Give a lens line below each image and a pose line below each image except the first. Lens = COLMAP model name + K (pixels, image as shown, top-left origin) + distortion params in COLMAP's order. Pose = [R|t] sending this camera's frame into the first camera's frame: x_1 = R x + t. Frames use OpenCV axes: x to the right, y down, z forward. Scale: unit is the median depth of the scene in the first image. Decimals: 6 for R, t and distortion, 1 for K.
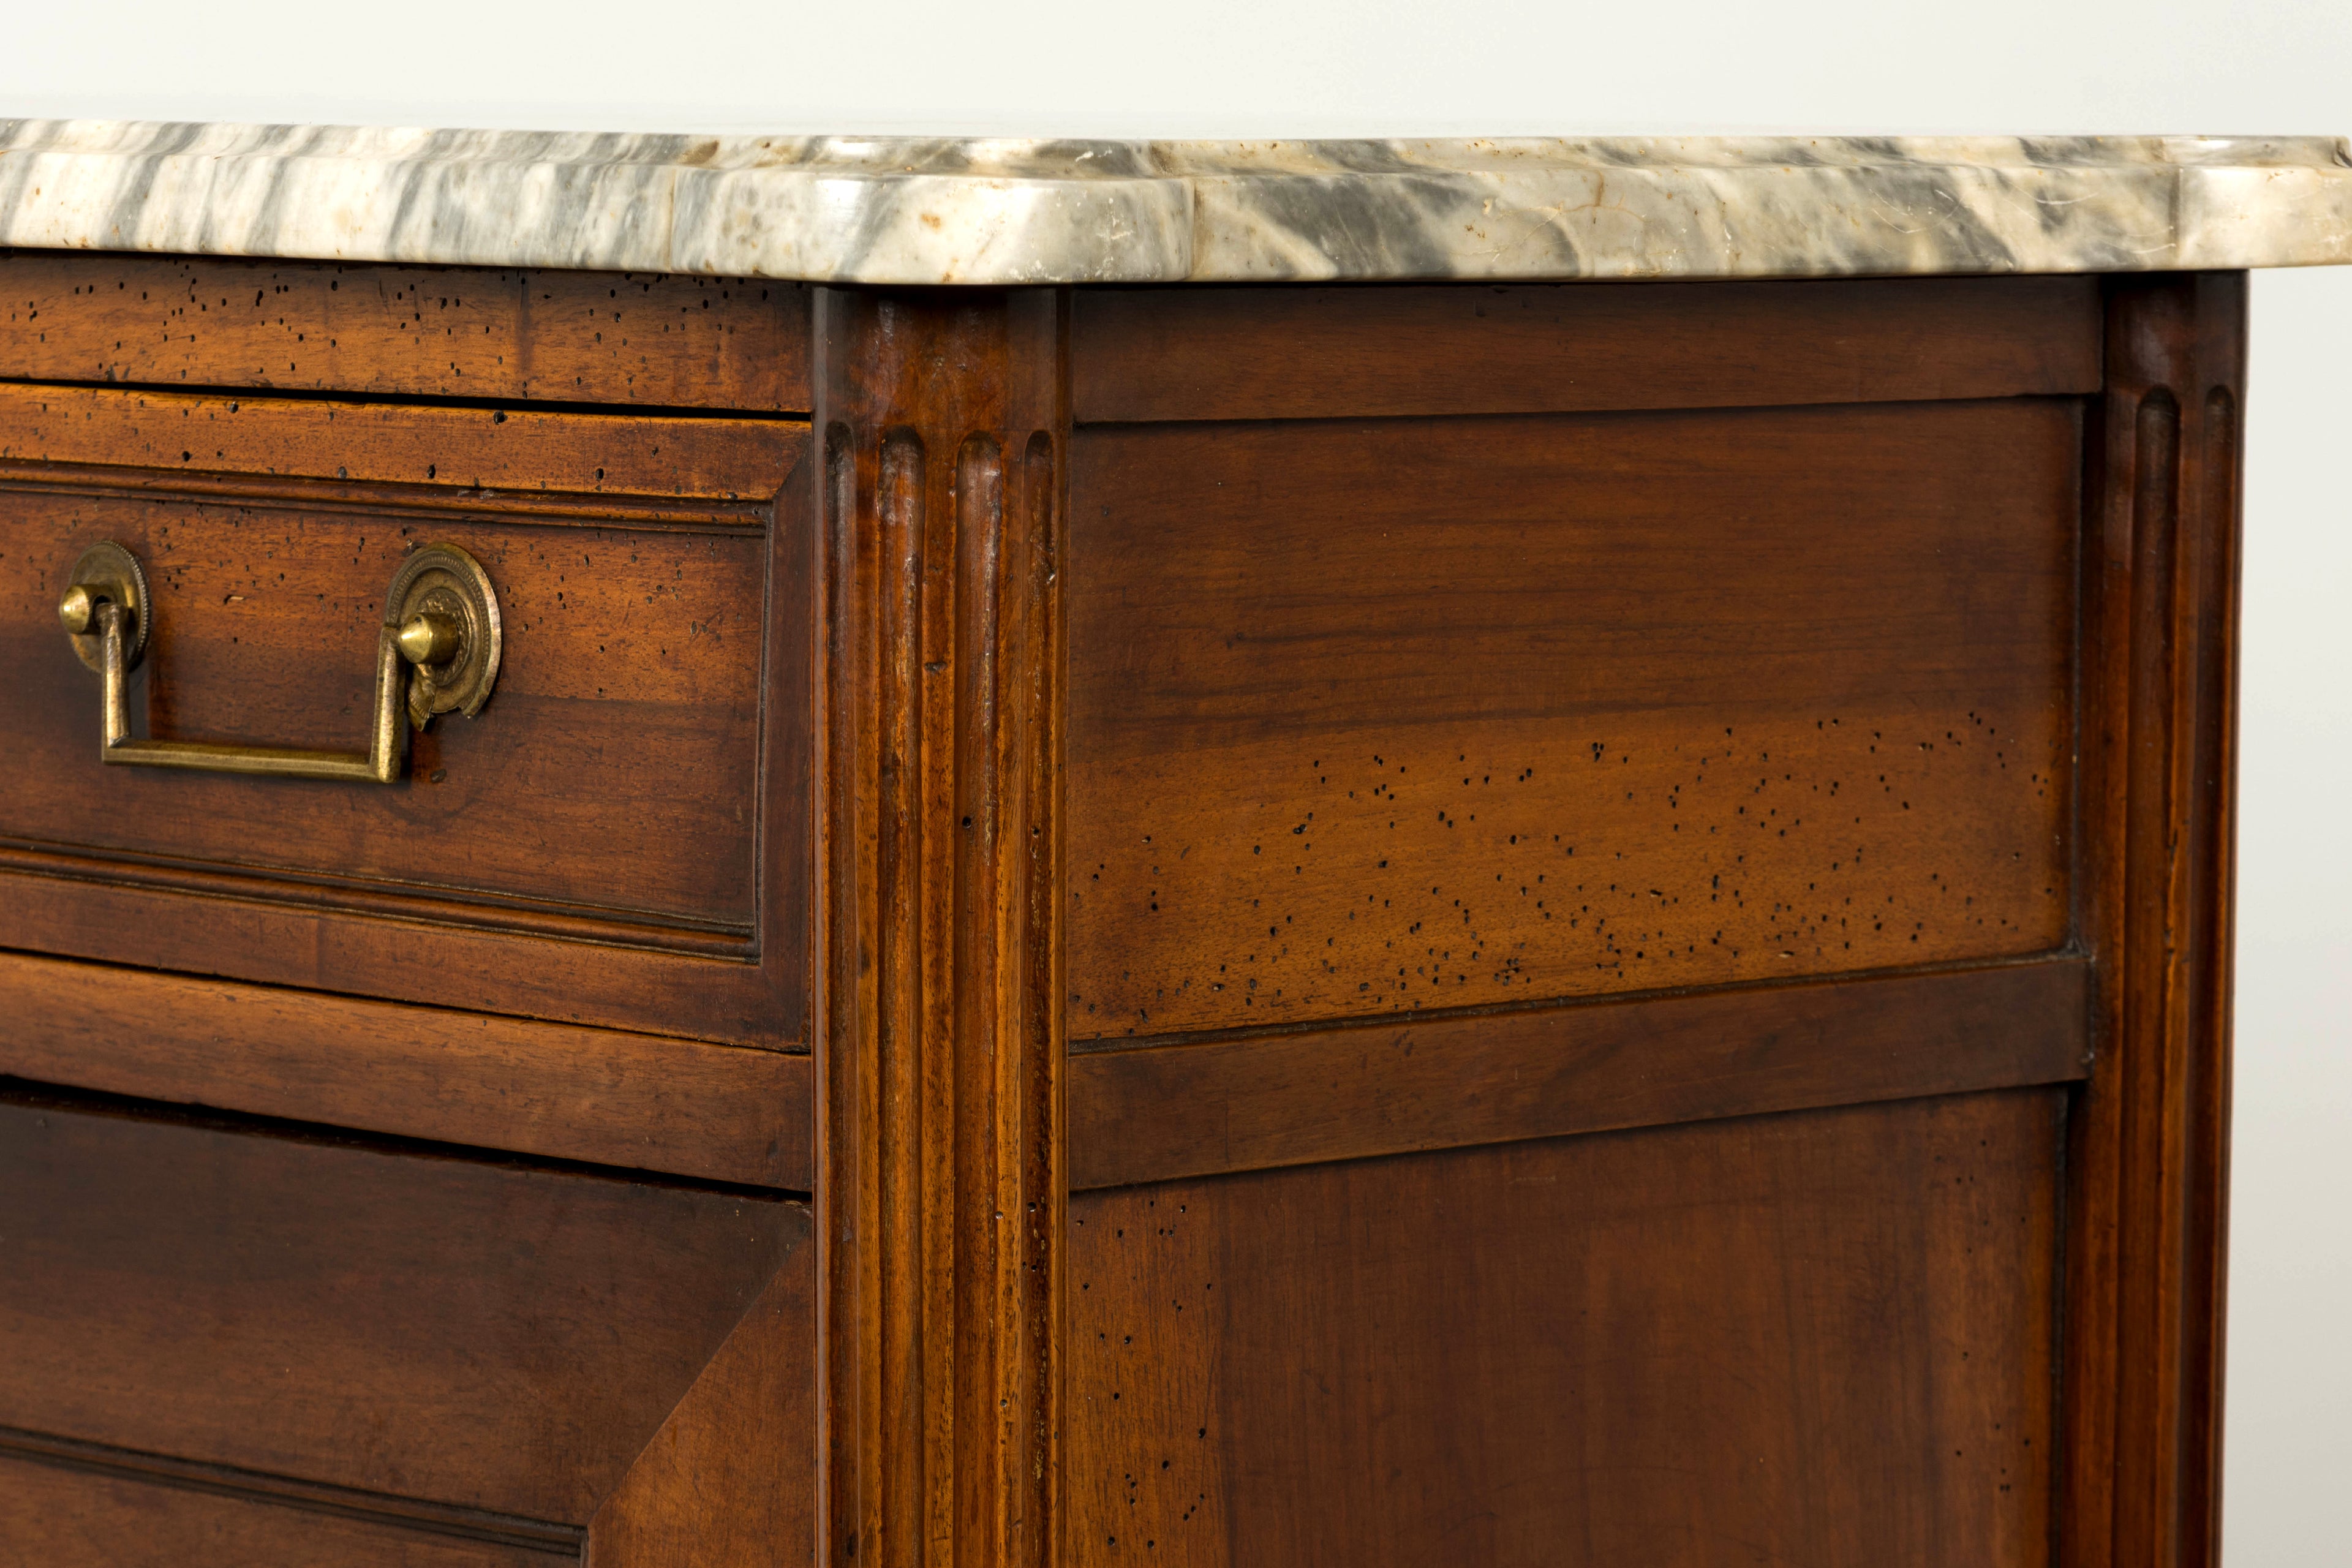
lens RADIAL K [[9097.0, 0, 1176.0], [0, 9097.0, 784.0], [0, 0, 1]] dist [-0.062259, -0.212608]
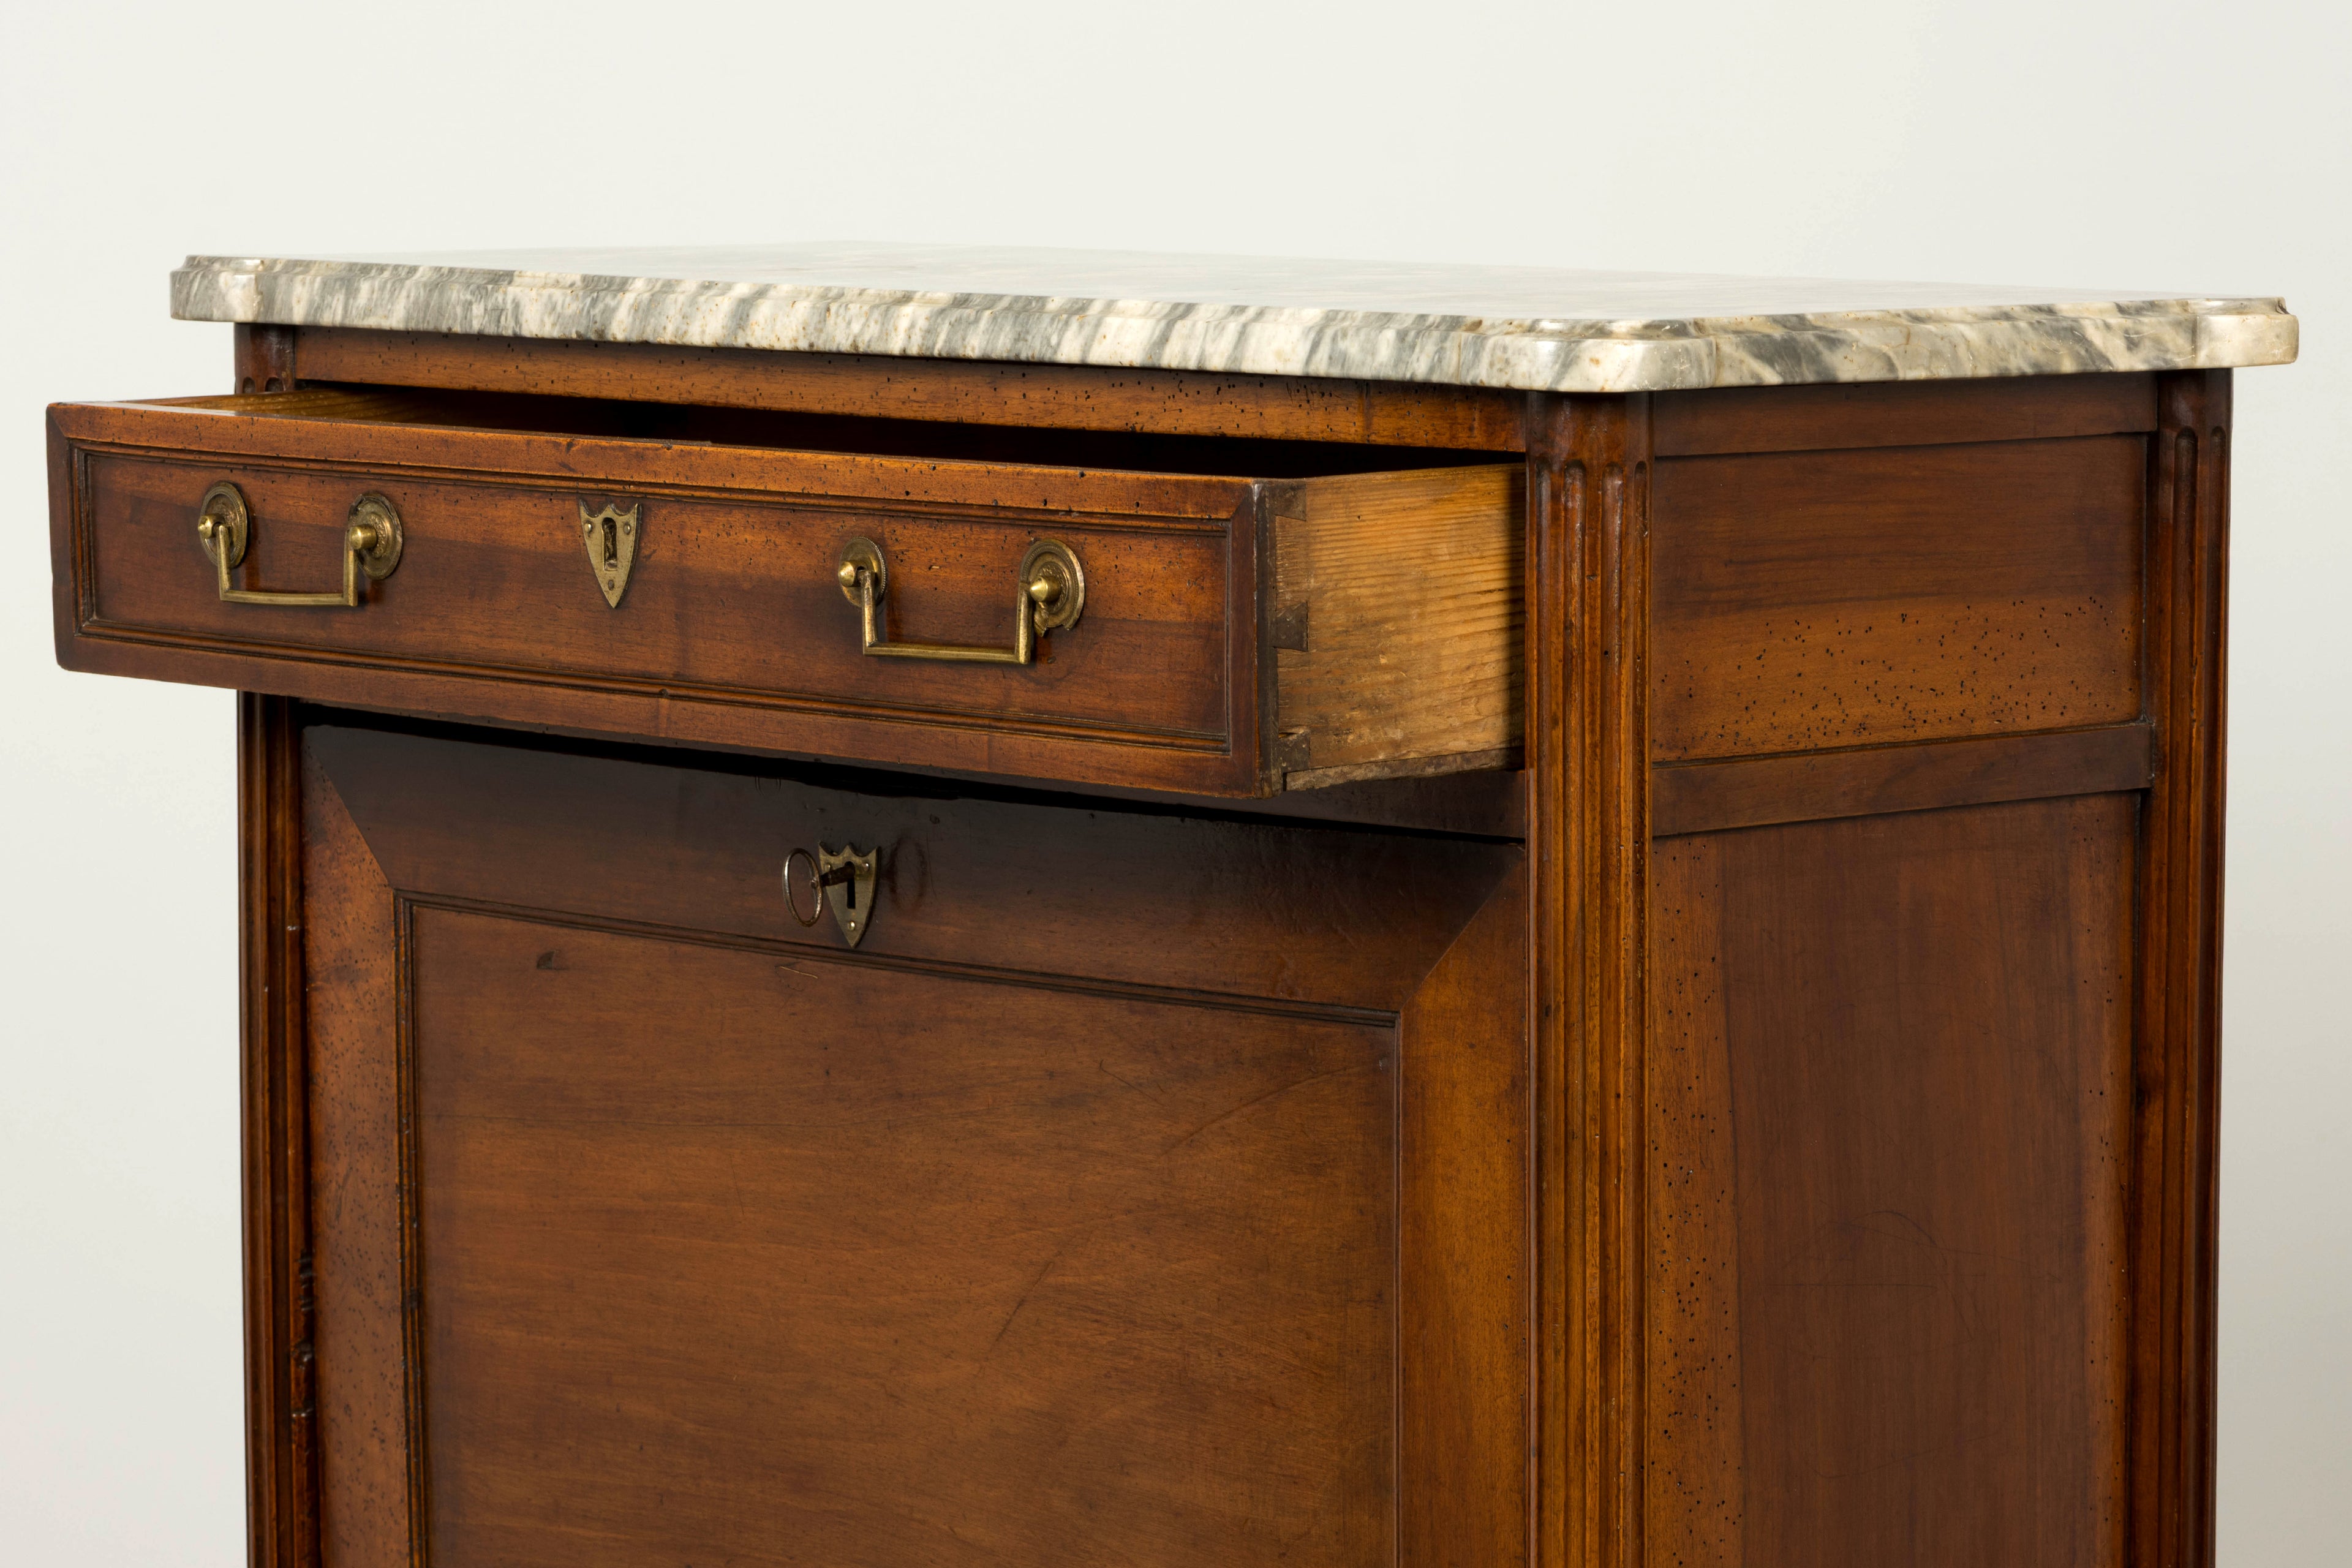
lens RADIAL K [[8395.0, 0, 1176.0], [0, 8395.0, 784.0], [0, 0, 1]] dist [-0.098401, -1.047163]
pose [[0.999951, -0.005972, -0.007898, -0.099801], [0.006077, 0.999892, 0.013398, 0.007295], [0.007817, -0.013445, 0.999879, -0.840335]]
